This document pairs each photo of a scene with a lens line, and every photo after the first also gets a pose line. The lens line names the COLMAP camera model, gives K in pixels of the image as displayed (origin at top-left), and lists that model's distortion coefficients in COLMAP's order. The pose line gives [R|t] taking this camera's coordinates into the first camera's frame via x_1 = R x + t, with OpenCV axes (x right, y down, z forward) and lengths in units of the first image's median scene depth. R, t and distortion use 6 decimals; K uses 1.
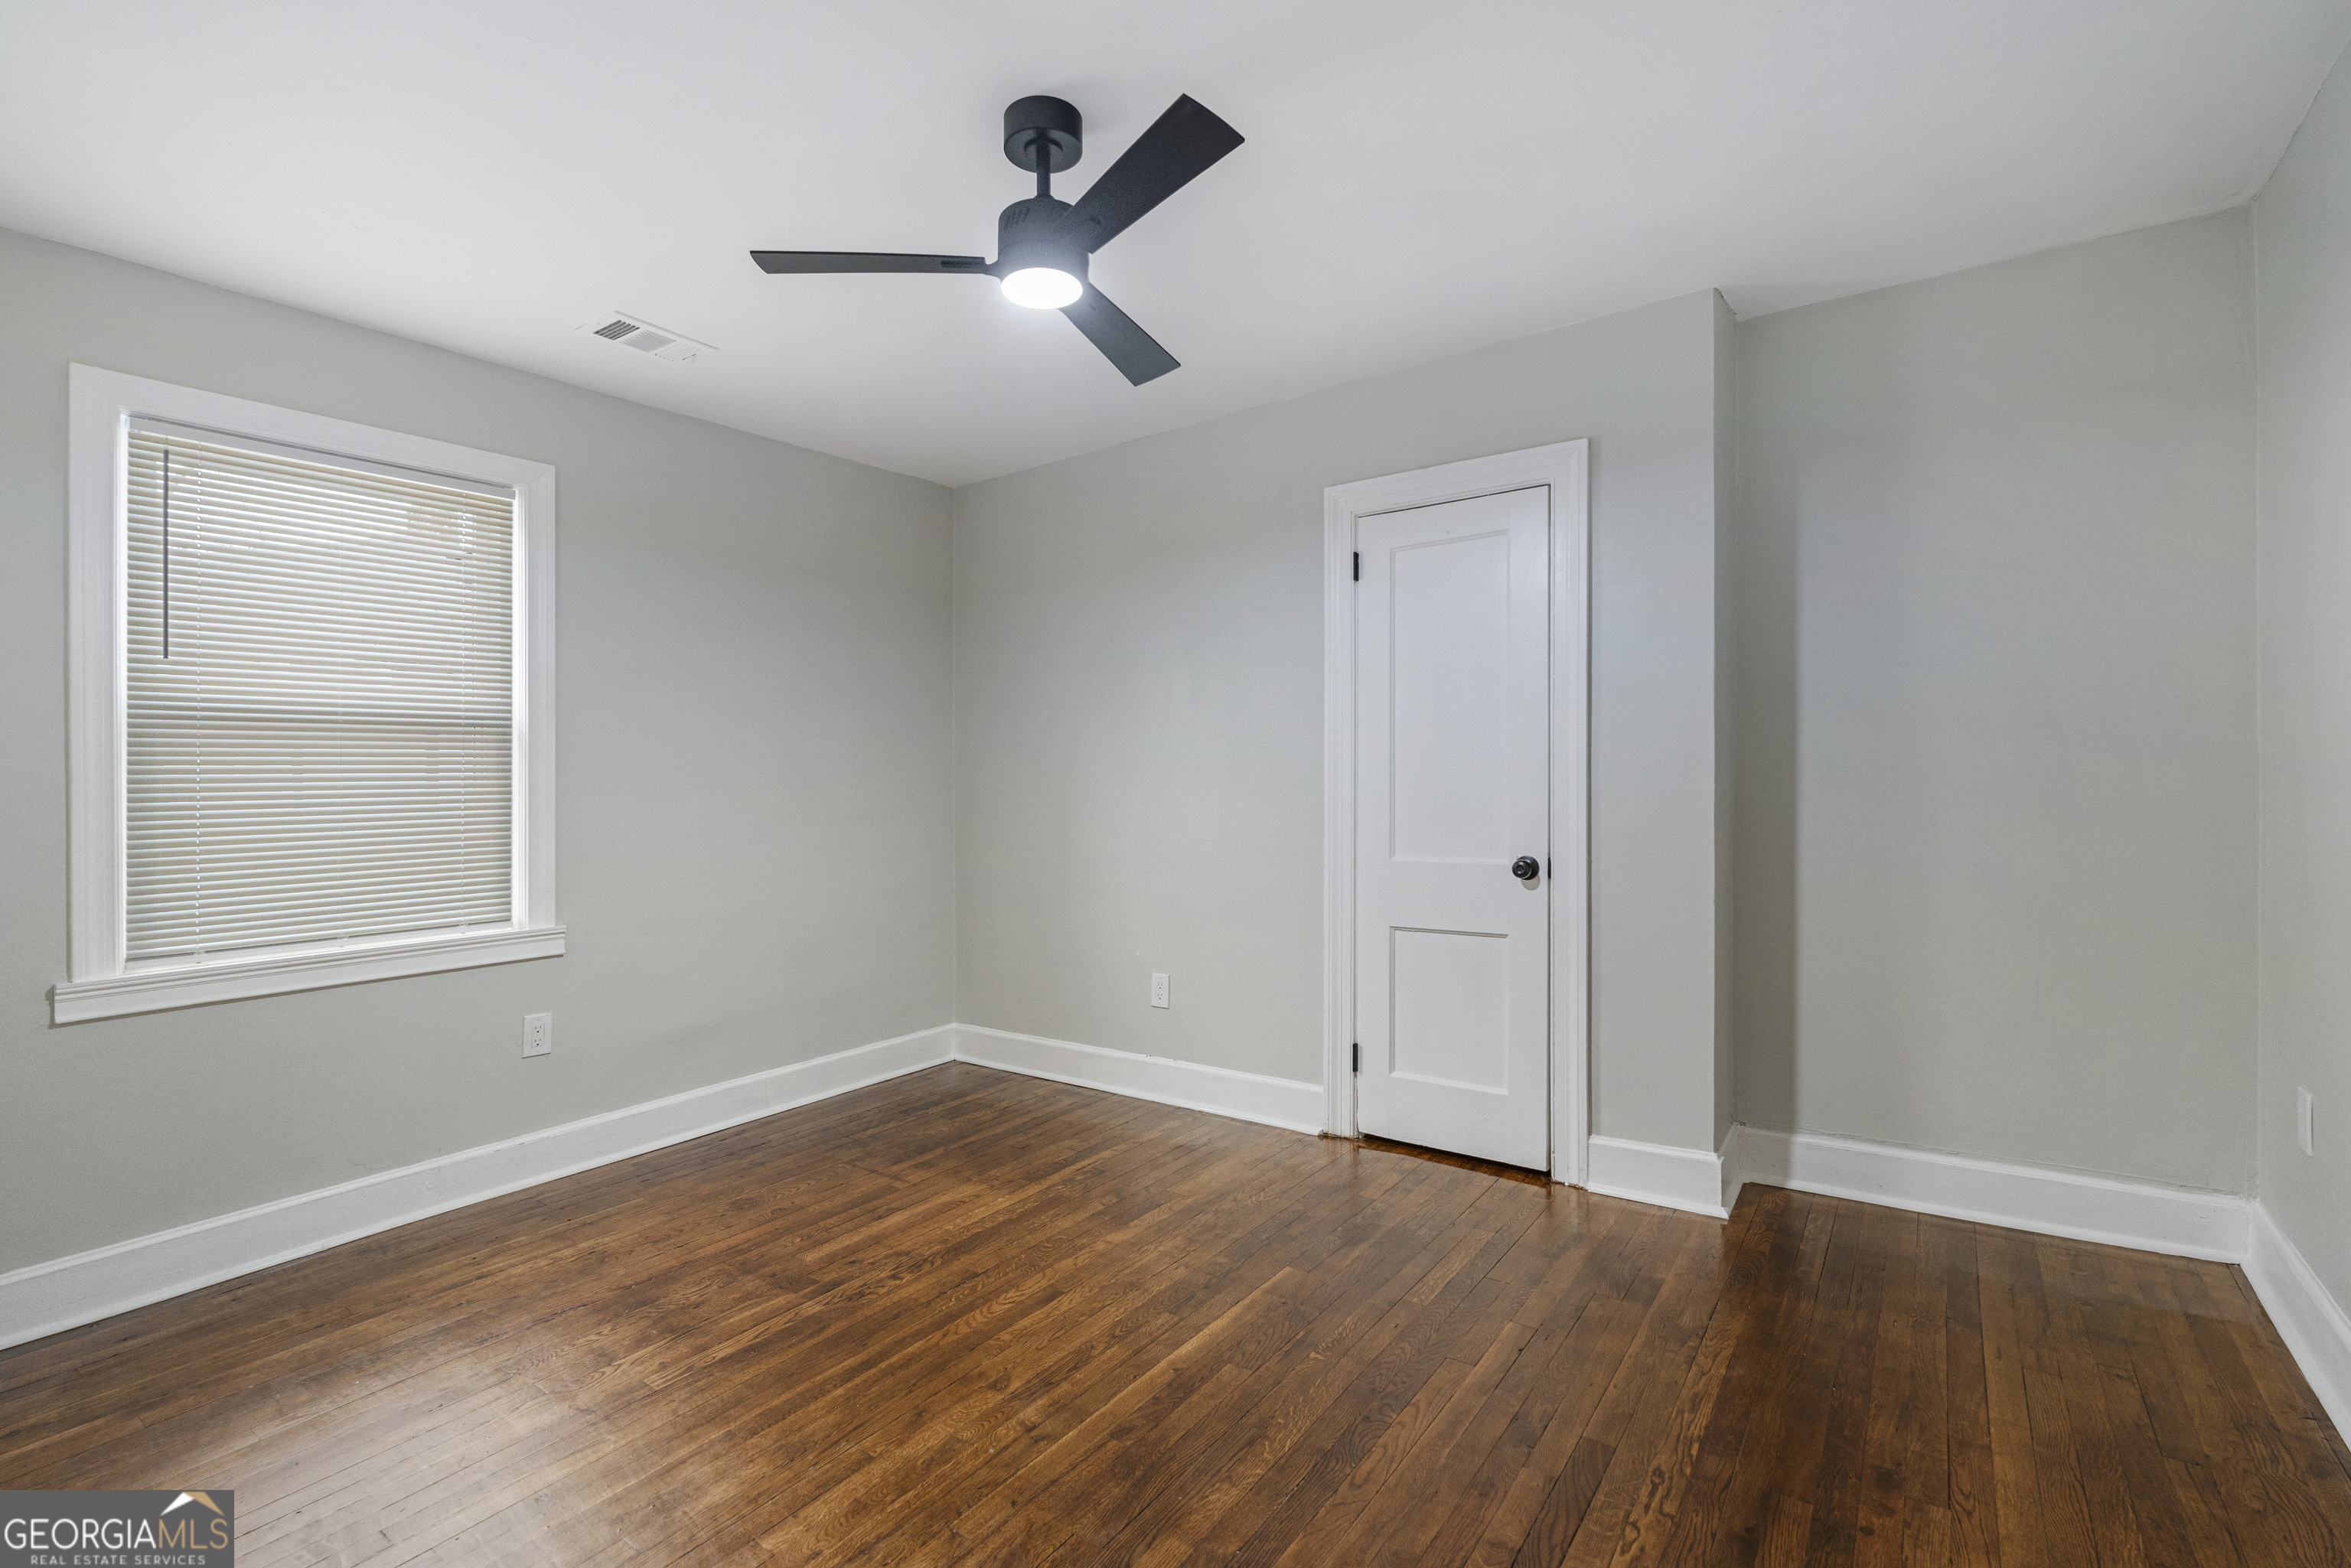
lens RADIAL K [[1042.3, 0, 1172.5], [0, 1042.3, 782.4], [0, 0, 1]] dist [-0.000611, -0.000891]
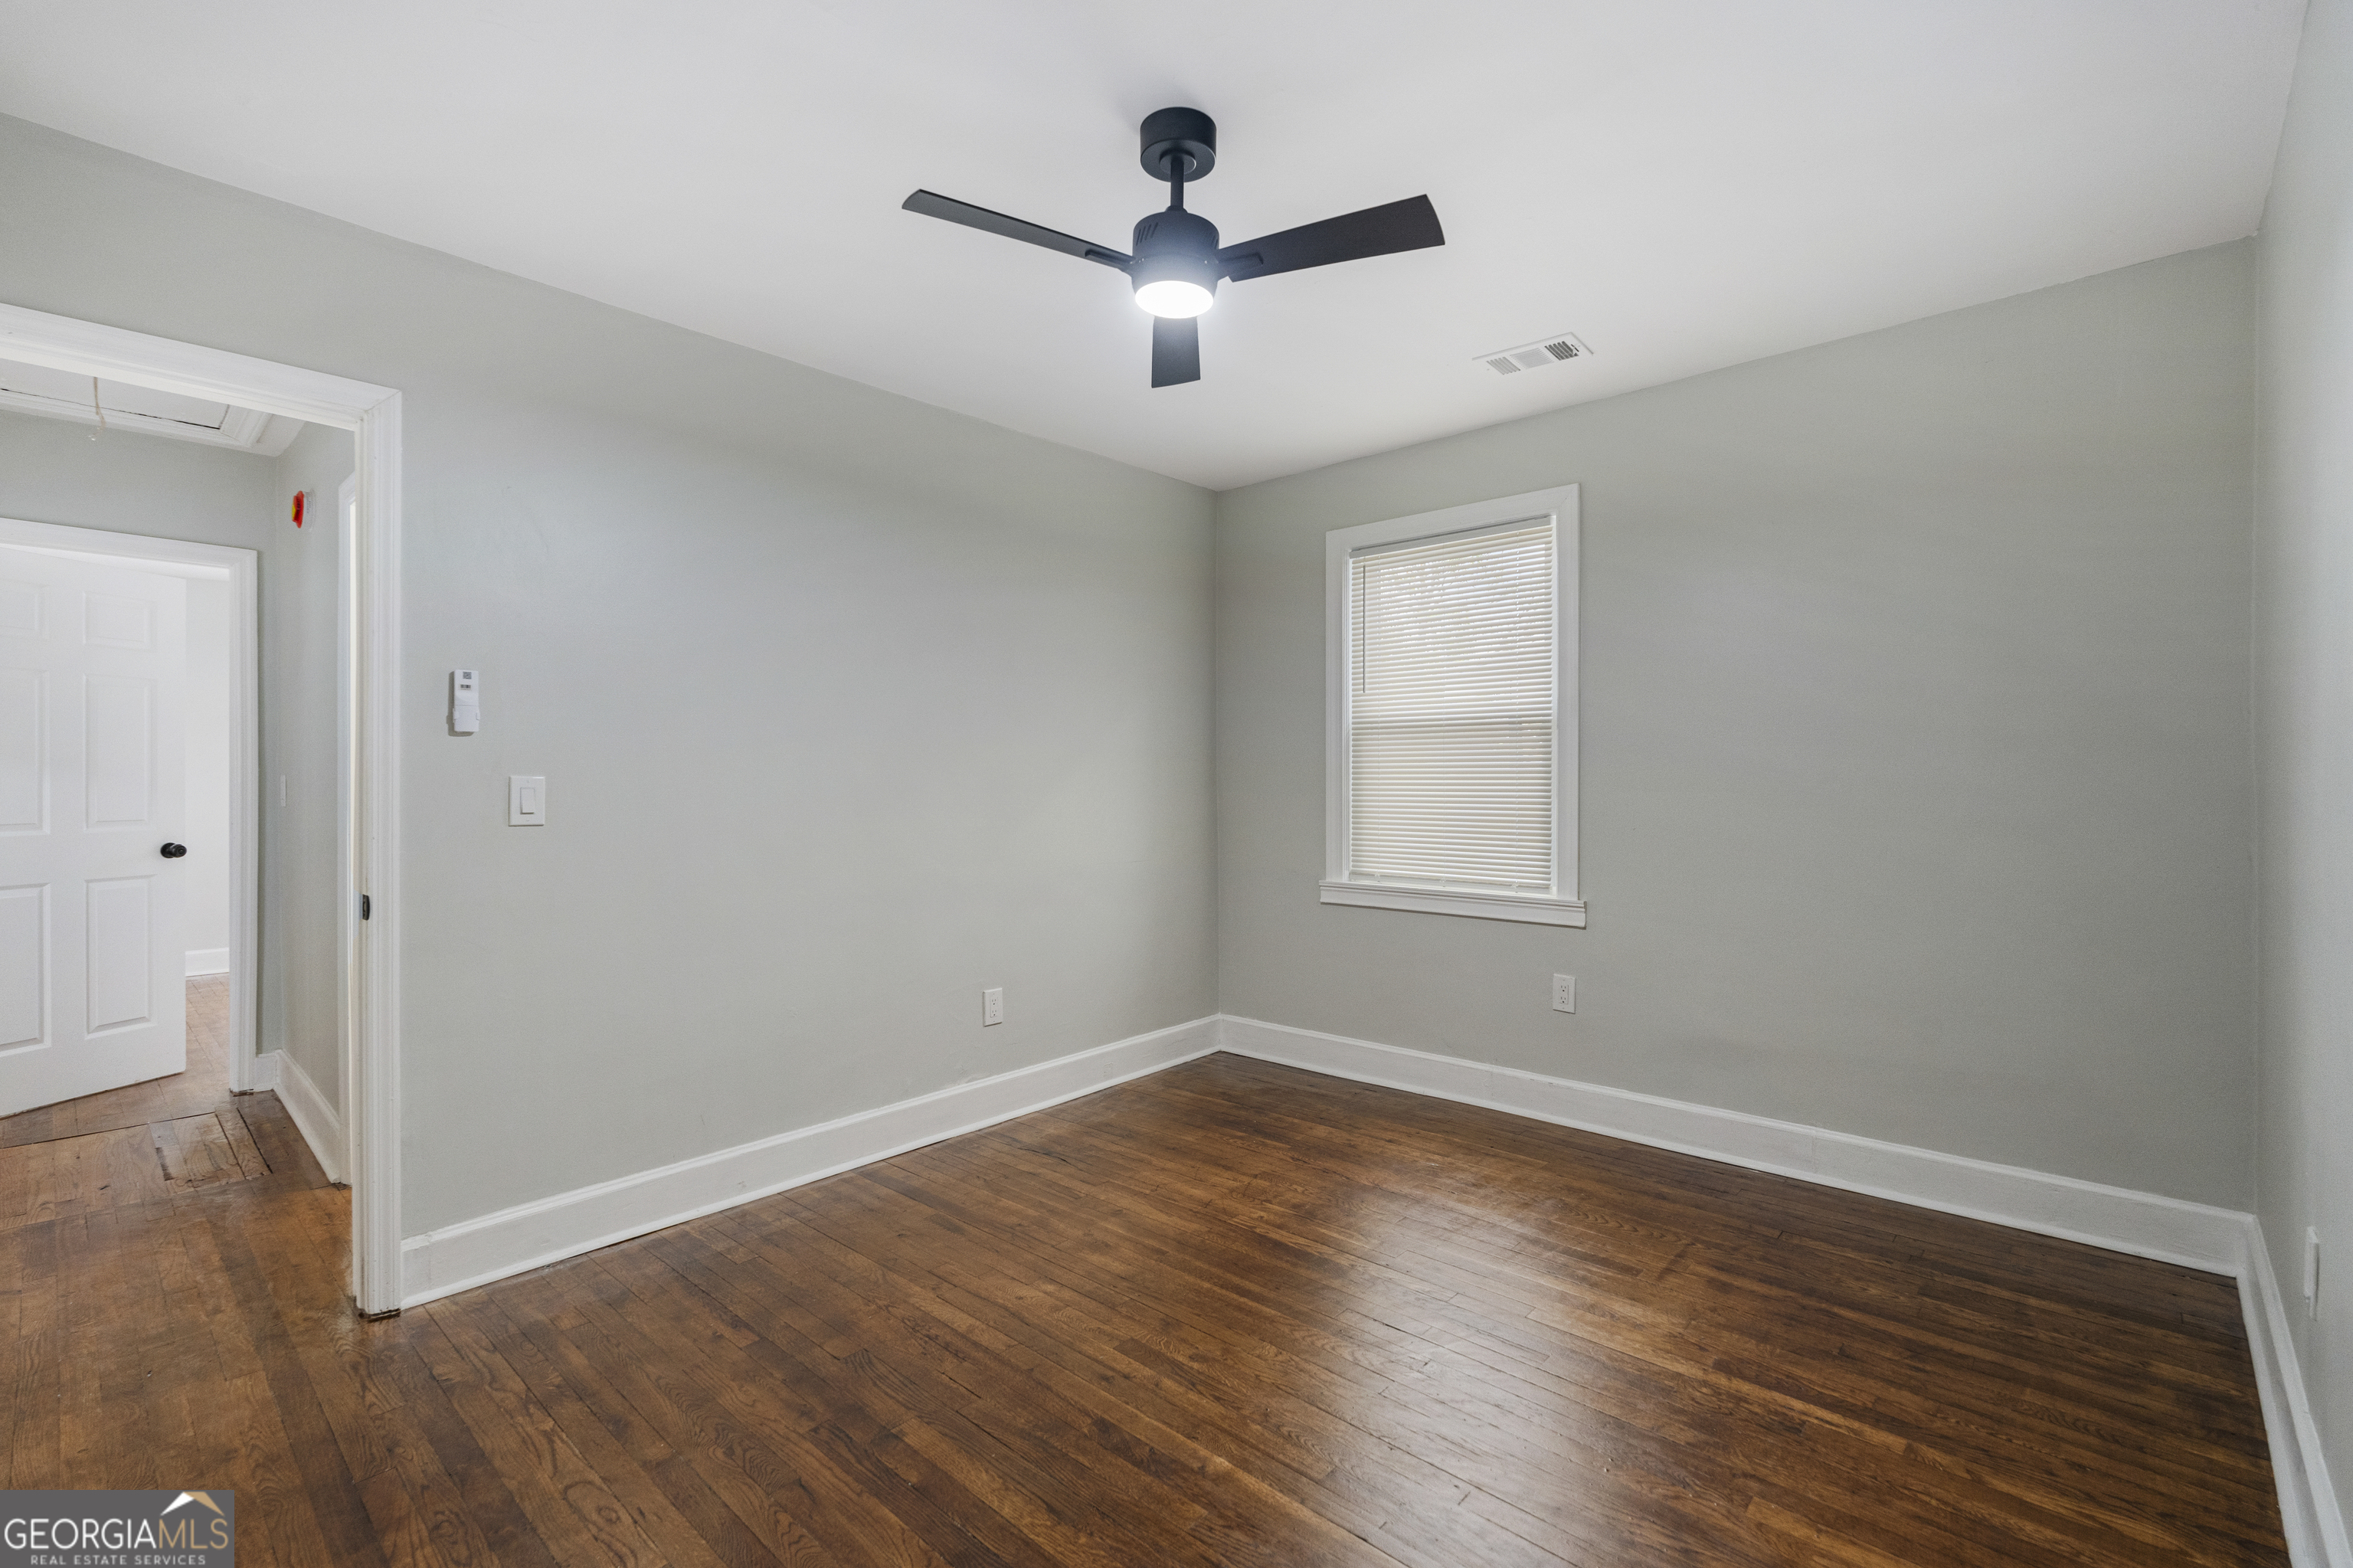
lens RADIAL K [[1043.2, 0, 1169.0], [0, 1043.2, 759.0], [0, 0, 1]] dist [-0.000611, -0.000891]
pose [[-0.107278, 0.001520, -0.994228, 0.554853], [-0.002188, 0.999996, 0.001765, -0.012755], [0.994227, 0.002364, -0.107274, 0.688385]]
